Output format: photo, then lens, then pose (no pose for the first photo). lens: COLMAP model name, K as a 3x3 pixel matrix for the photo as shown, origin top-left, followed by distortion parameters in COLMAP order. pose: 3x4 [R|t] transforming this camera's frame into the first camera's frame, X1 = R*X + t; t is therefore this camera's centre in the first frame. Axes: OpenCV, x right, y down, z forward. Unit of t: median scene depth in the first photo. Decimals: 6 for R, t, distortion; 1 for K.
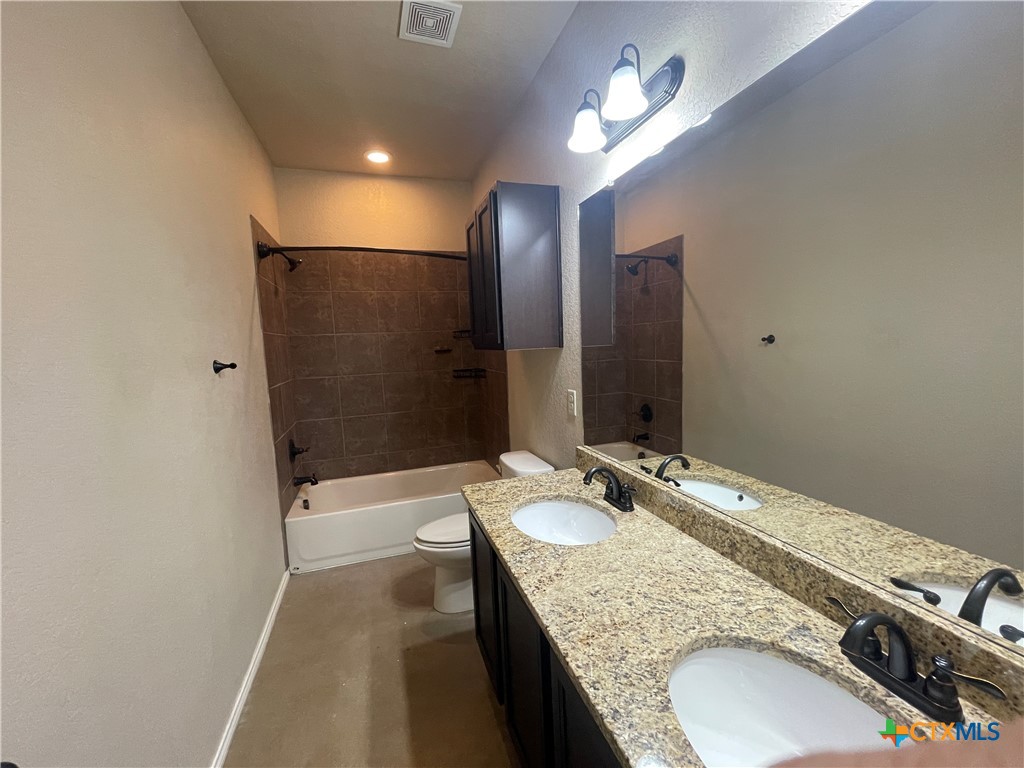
lens RADIAL K [[414.1, 0, 511.1], [0, 414.1, 384.8], [0, 0, 1]] dist [-0.001669, 0.000807]
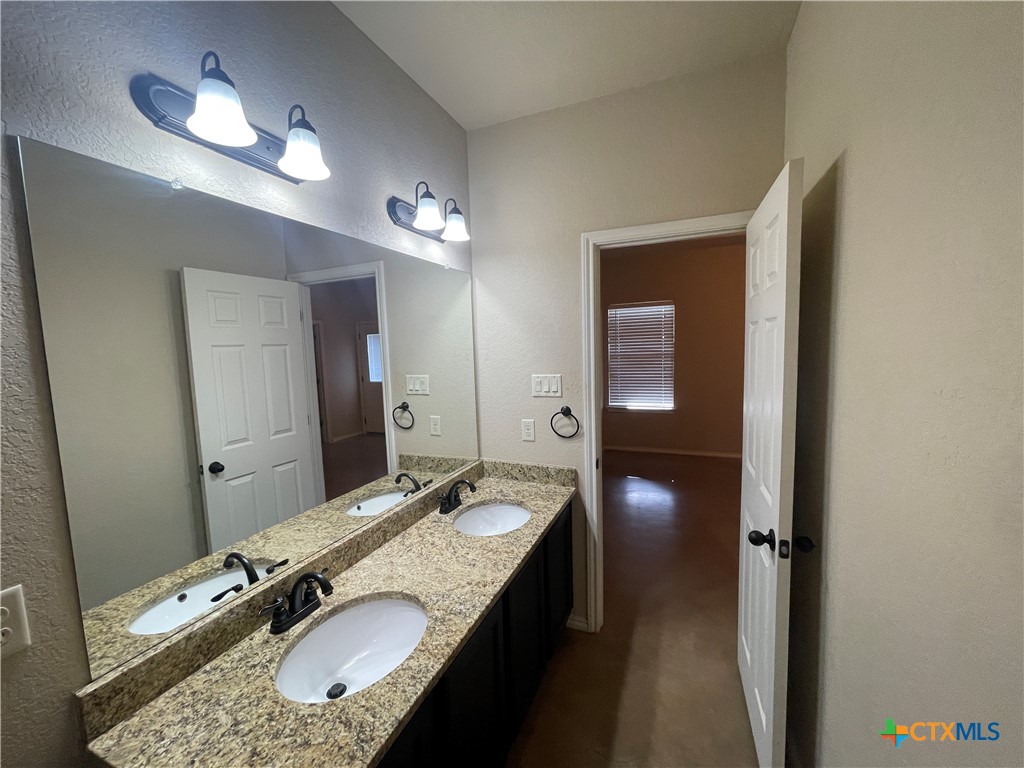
lens RADIAL K [[413.3, 0, 512.0], [0, 413.3, 384.0], [0, 0, 1]] dist [-0.001312, -0.000406]
pose [[-0.748800, 0.003024, 0.662789, -0.666158], [0.131678, 0.980735, 0.144291, -0.246109], [-0.649583, 0.195320, -0.734773, 1.398265]]
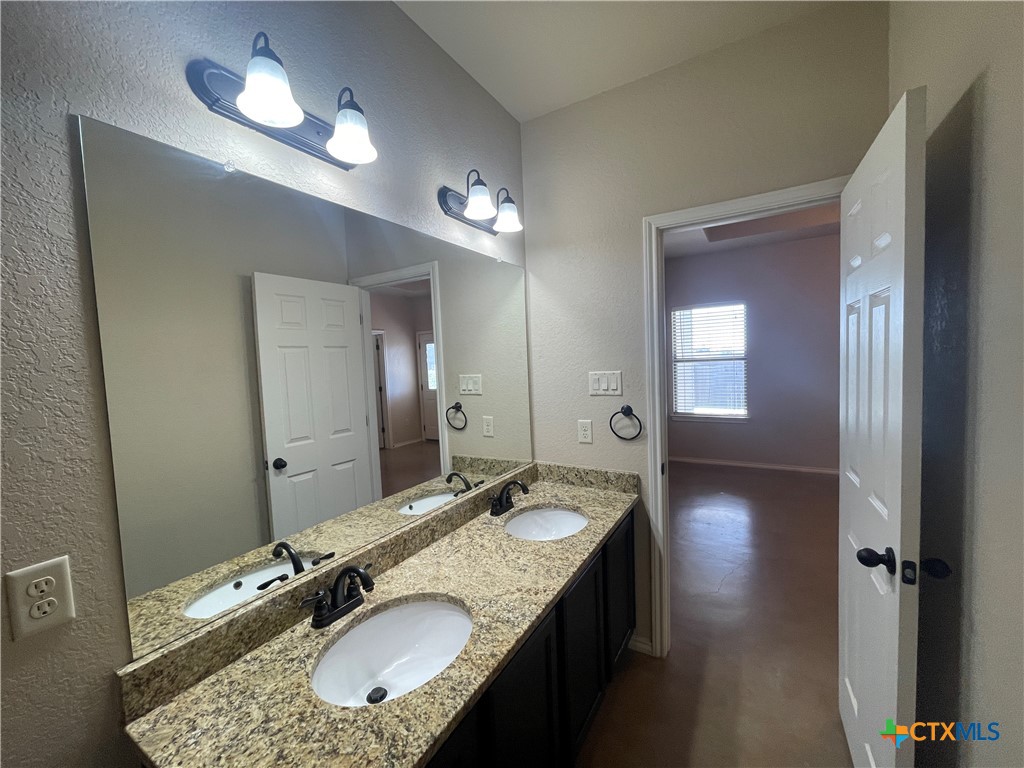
lens RADIAL K [[414.1, 0, 511.1], [0, 414.1, 384.8], [0, 0, 1]] dist [-0.001669, 0.000807]
pose [[-0.648521, 0.021813, 0.760884, -0.616254], [0.148650, 0.983973, 0.098490, -0.177951], [-0.746541, 0.176978, -0.641370, 1.342222]]
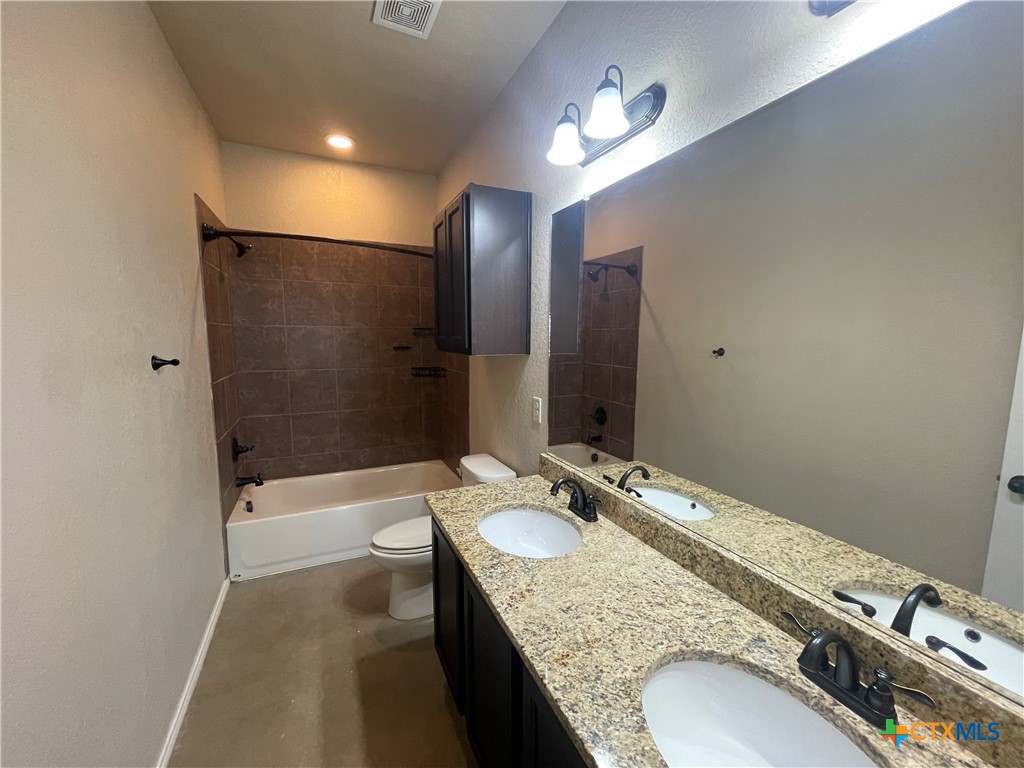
lens RADIAL K [[414.1, 0, 511.1], [0, 414.1, 384.8], [0, 0, 1]] dist [-0.001669, 0.000807]
pose [[0.992775, 0.032799, 0.115417, -0.051291], [-0.034455, 0.999330, 0.012380, -0.042469], [-0.114934, -0.016267, 0.993240, 0.009648]]
